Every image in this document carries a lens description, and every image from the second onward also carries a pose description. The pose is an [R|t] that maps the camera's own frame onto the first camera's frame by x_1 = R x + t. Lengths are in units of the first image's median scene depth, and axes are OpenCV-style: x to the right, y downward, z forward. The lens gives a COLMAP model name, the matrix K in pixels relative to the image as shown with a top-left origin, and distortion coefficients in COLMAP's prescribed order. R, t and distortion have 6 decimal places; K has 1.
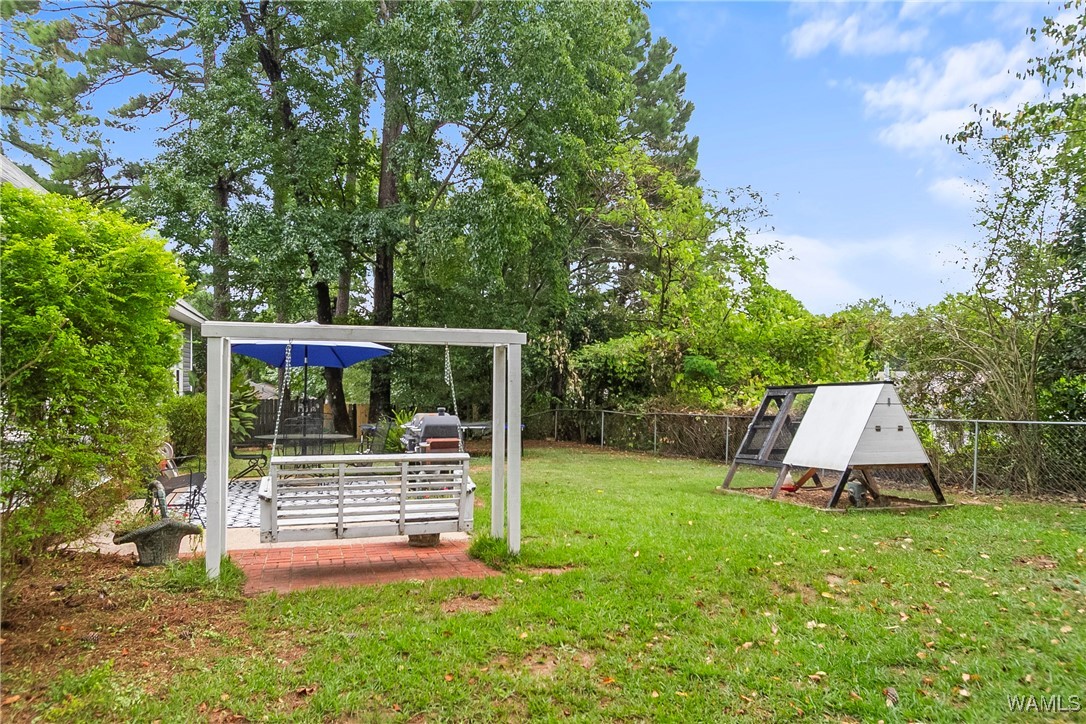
lens RADIAL K [[792.0, 0, 537.8], [0, 792.0, 374.8], [0, 0, 1]] dist [-0.005796, -0.000672]
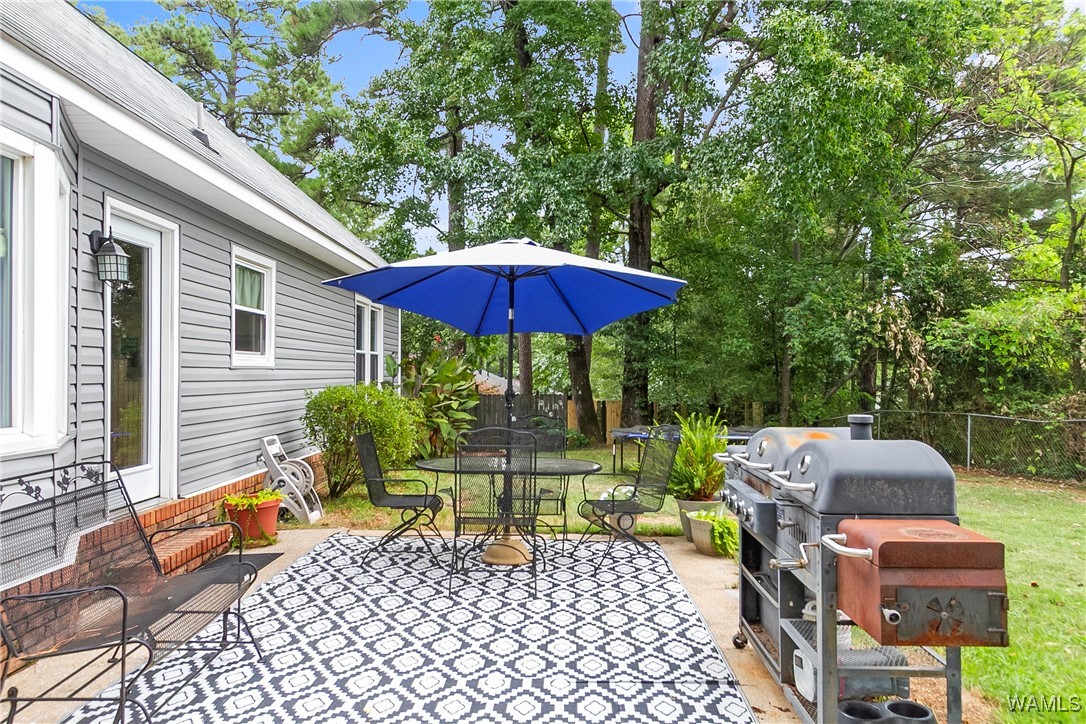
lens RADIAL K [[792.0, 0, 537.8], [0, 792.0, 374.8], [0, 0, 1]] dist [-0.005796, -0.000672]
pose [[0.952344, -0.002822, -0.305014, -0.060250], [0.003887, 0.999988, 0.002886, 0.009363], [0.305002, -0.003934, 0.952344, 0.258372]]
